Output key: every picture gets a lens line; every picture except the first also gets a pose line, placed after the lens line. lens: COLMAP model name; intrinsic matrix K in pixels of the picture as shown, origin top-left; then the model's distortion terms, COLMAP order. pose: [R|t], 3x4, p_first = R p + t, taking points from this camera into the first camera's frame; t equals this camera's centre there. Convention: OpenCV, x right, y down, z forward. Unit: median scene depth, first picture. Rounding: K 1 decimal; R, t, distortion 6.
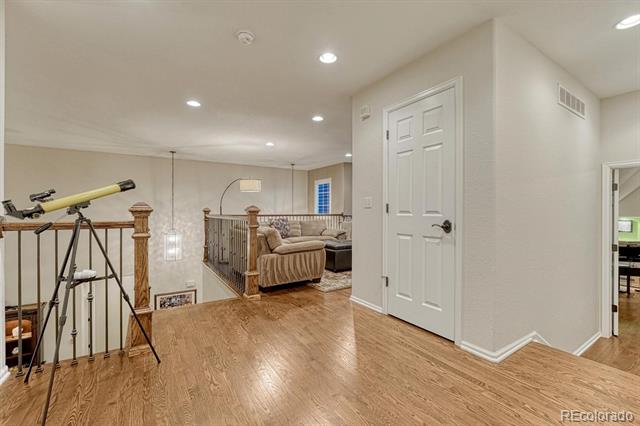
lens RADIAL K [[278.2, 0, 323.5], [0, 278.2, 212.0], [0, 0, 1]] dist [-0.012971, 0.000707]
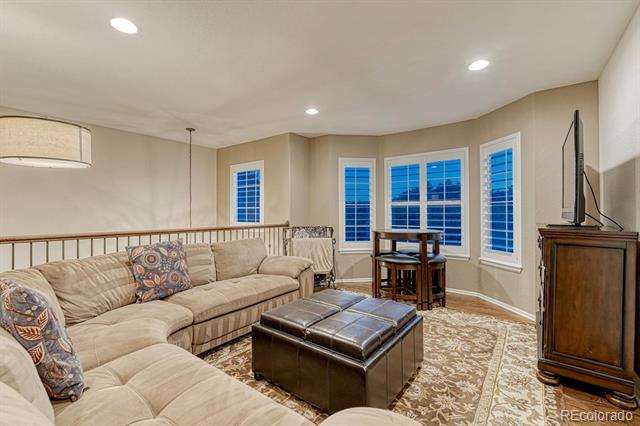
lens RADIAL K [[278.2, 0, 321.7], [0, 278.2, 209.5], [0, 0, 1]] dist [-0.012971, 0.000707]
pose [[0.934567, 0.005618, 0.355743, -0.064292], [-0.001575, 0.999931, -0.011652, -0.015765], [-0.355784, 0.010329, 0.934511, 0.428090]]
